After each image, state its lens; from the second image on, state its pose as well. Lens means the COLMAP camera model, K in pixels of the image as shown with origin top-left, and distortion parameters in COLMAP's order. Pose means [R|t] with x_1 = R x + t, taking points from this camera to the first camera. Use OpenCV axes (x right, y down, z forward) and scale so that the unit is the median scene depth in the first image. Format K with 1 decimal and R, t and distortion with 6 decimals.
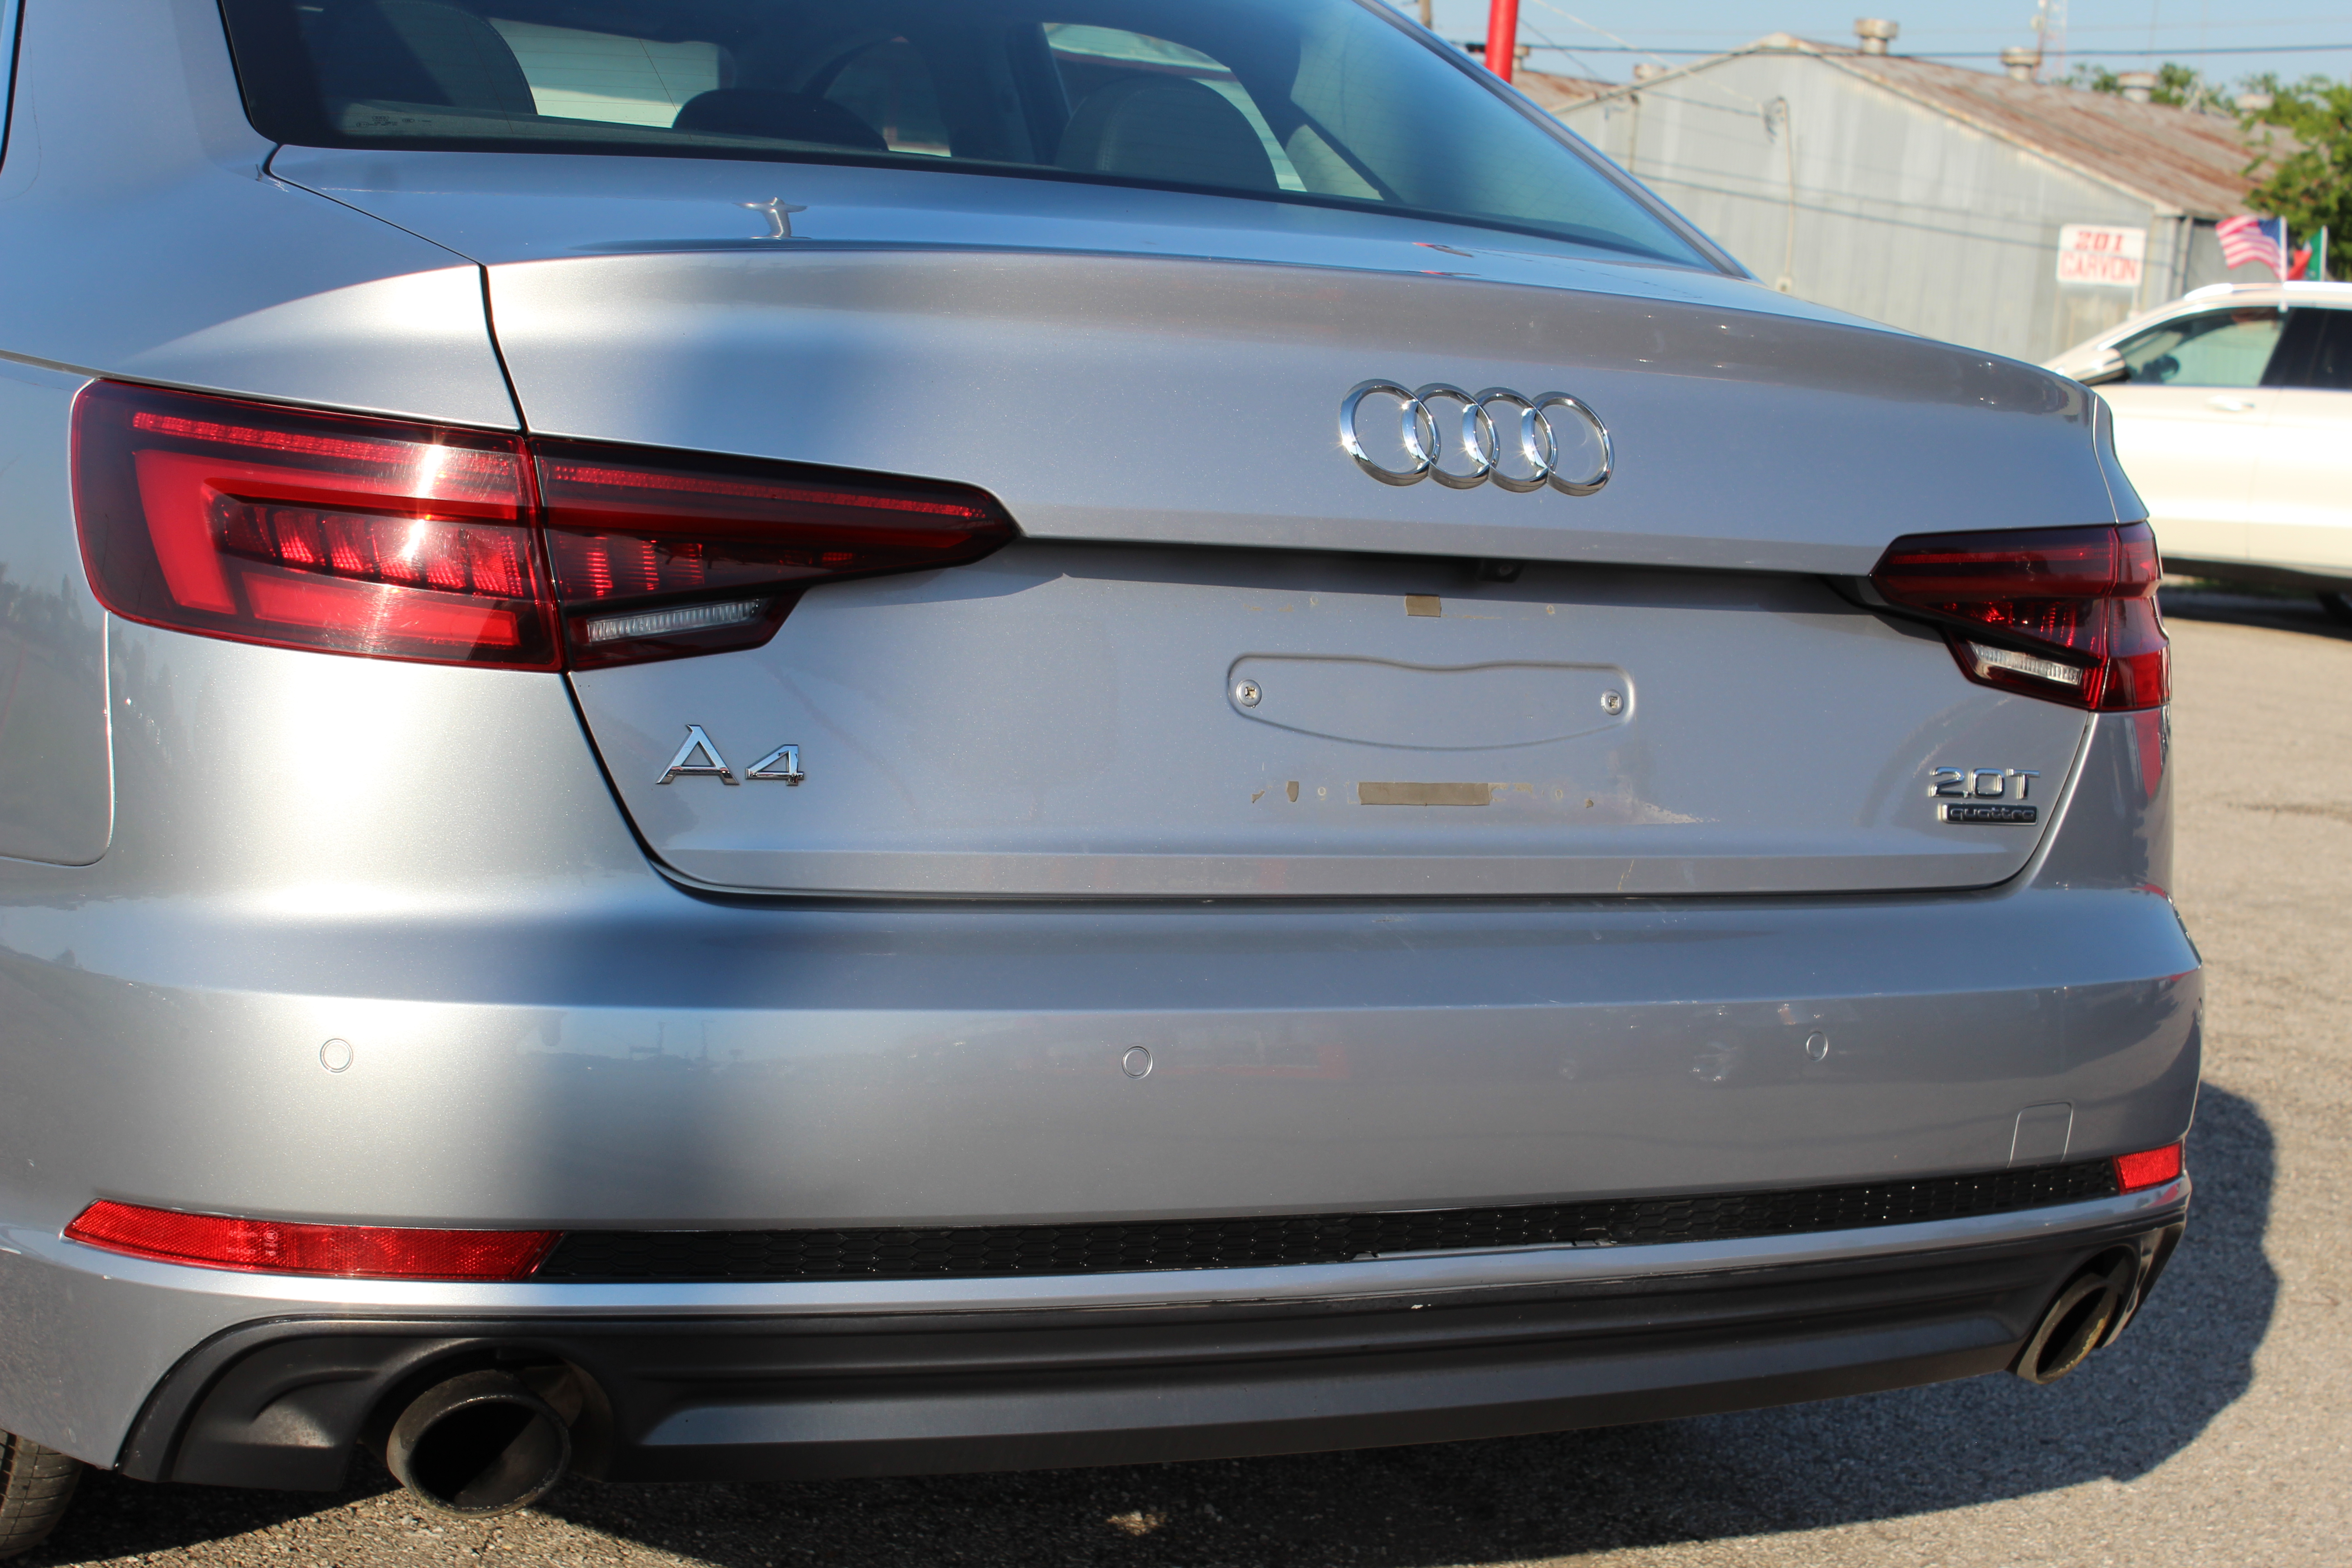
lens RADIAL K [[4111.9, 0, 1224.0], [0, 4111.9, 873.9], [0, 0, 1]] dist [-0.003260, 0.000000]
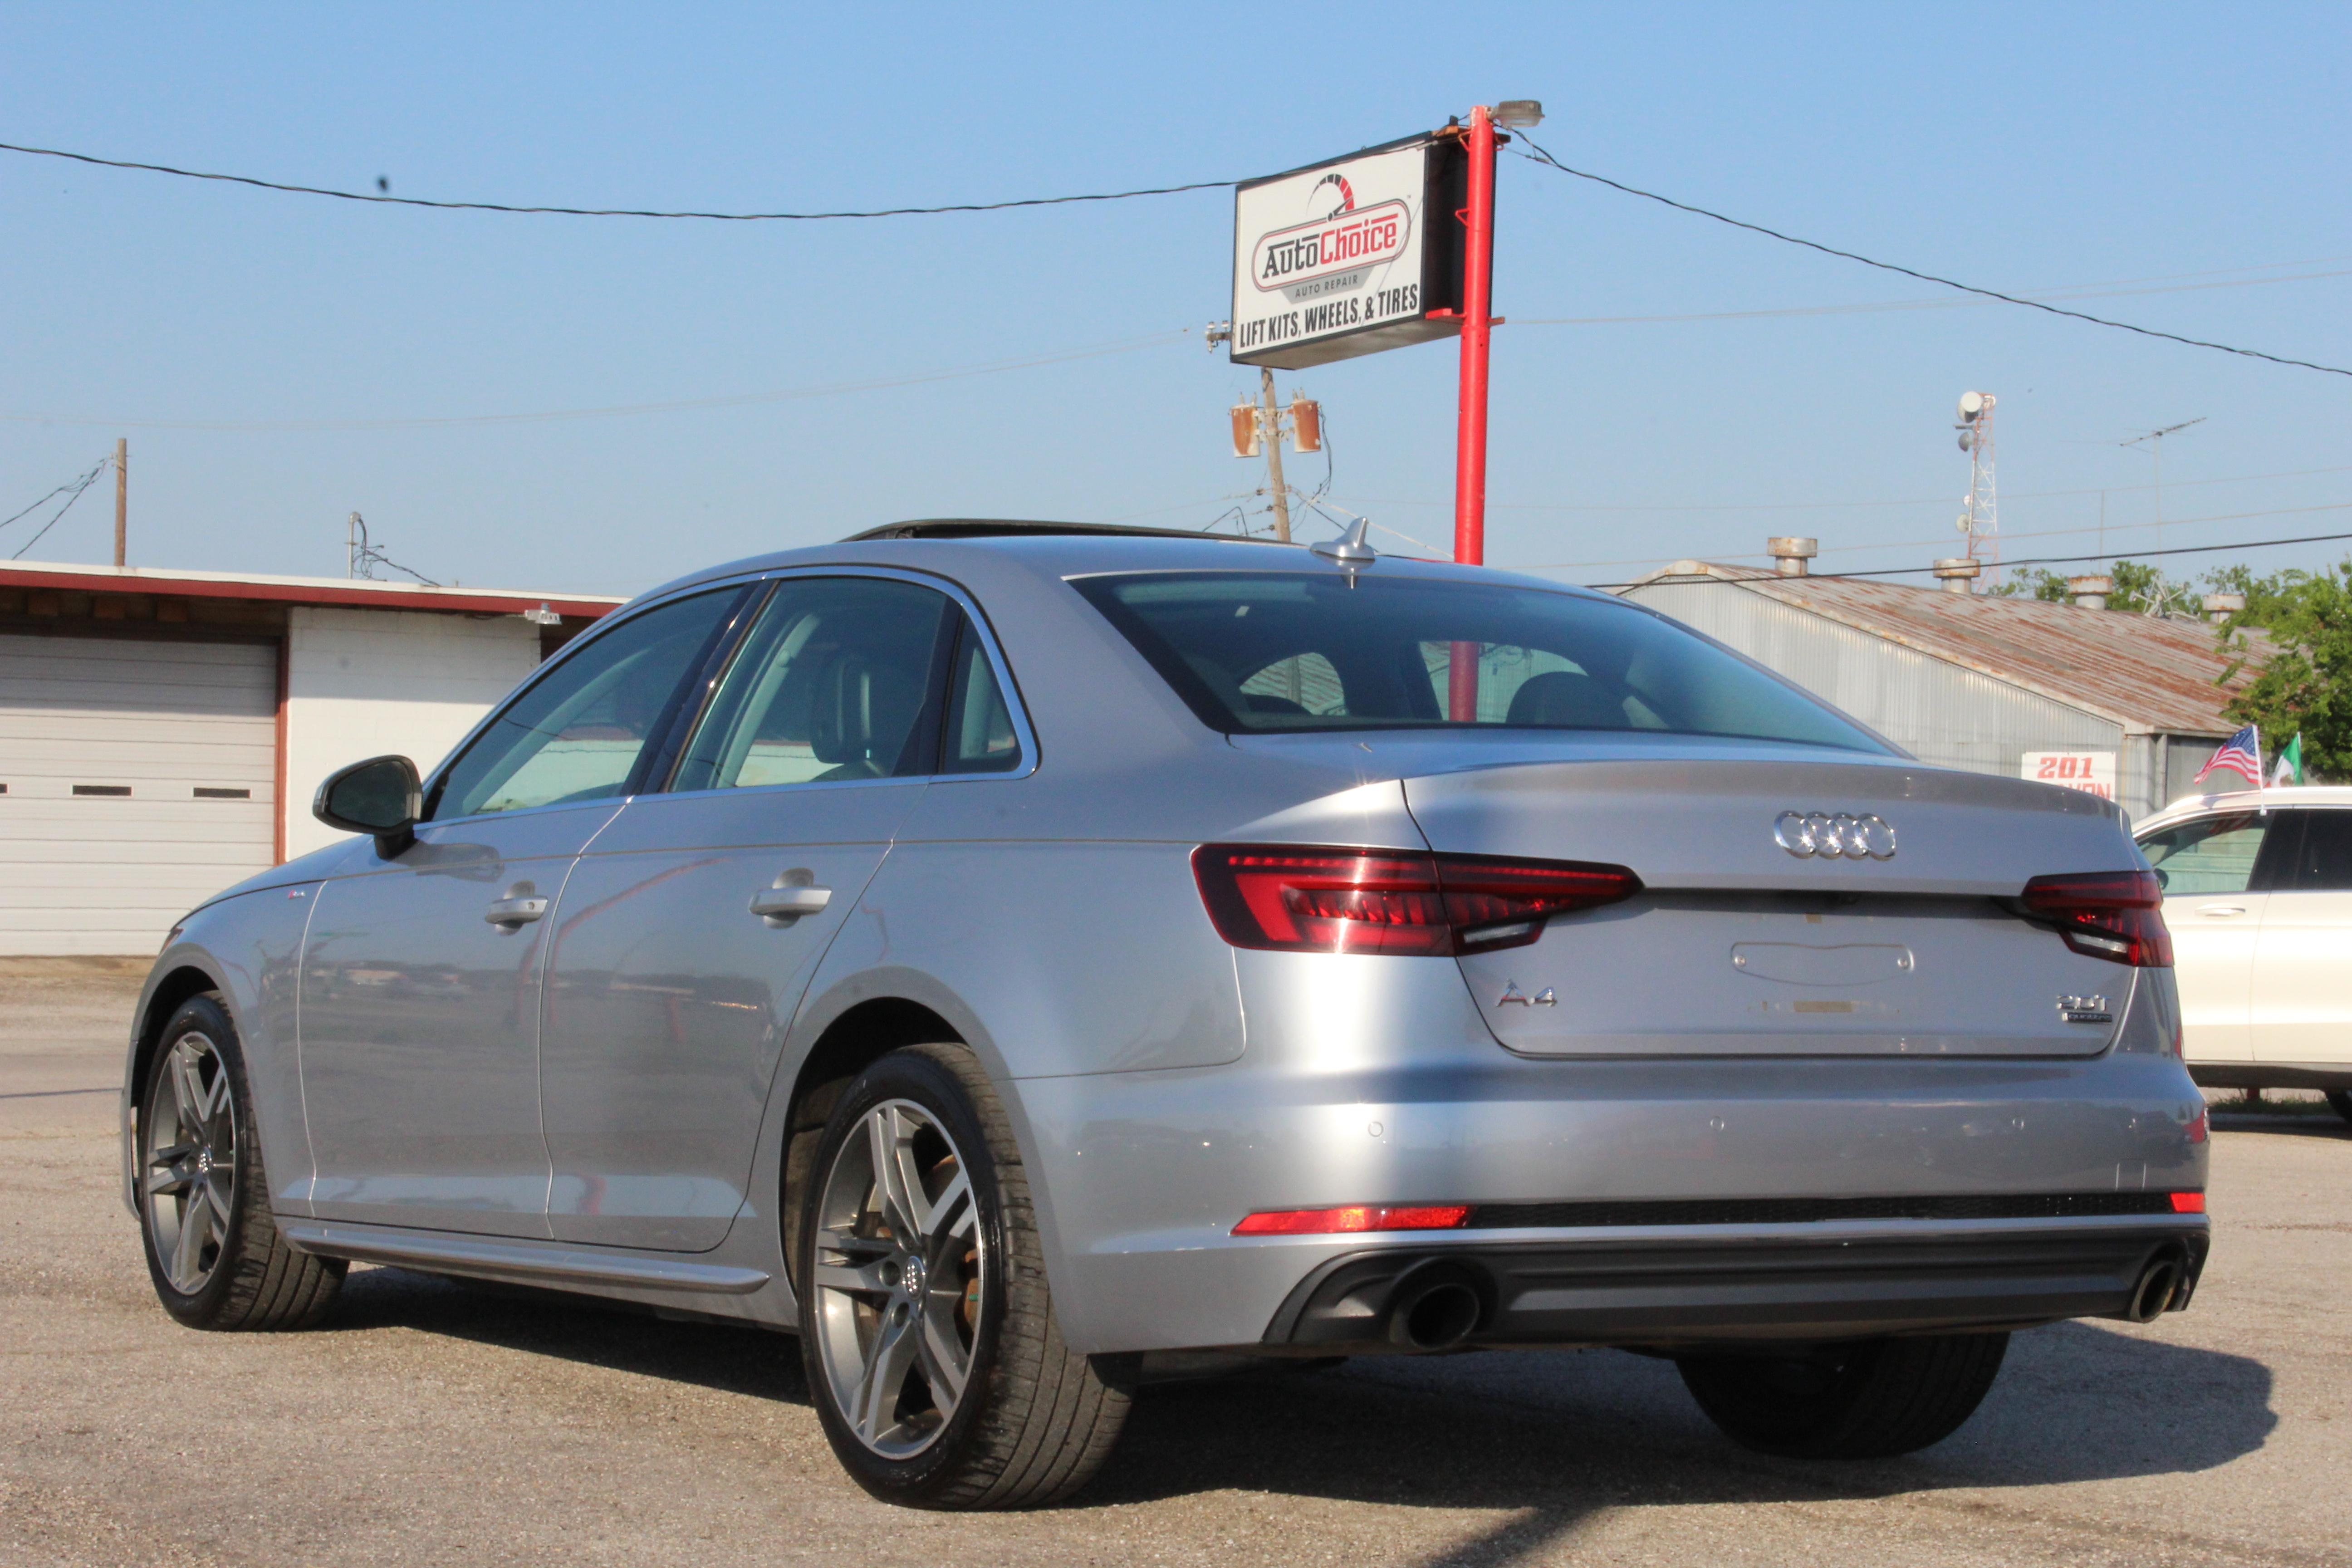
lens RADIAL K [[5327.1, 0, 1174.1], [0, 5327.1, 785.2], [0, 0, 1]] dist [0.087773, 0.000000]
pose [[0.997219, -0.059826, 0.044448, -0.068313], [0.066223, 0.984871, -0.160139, 0.048935], [-0.034195, 0.162637, 0.986093, -0.291445]]
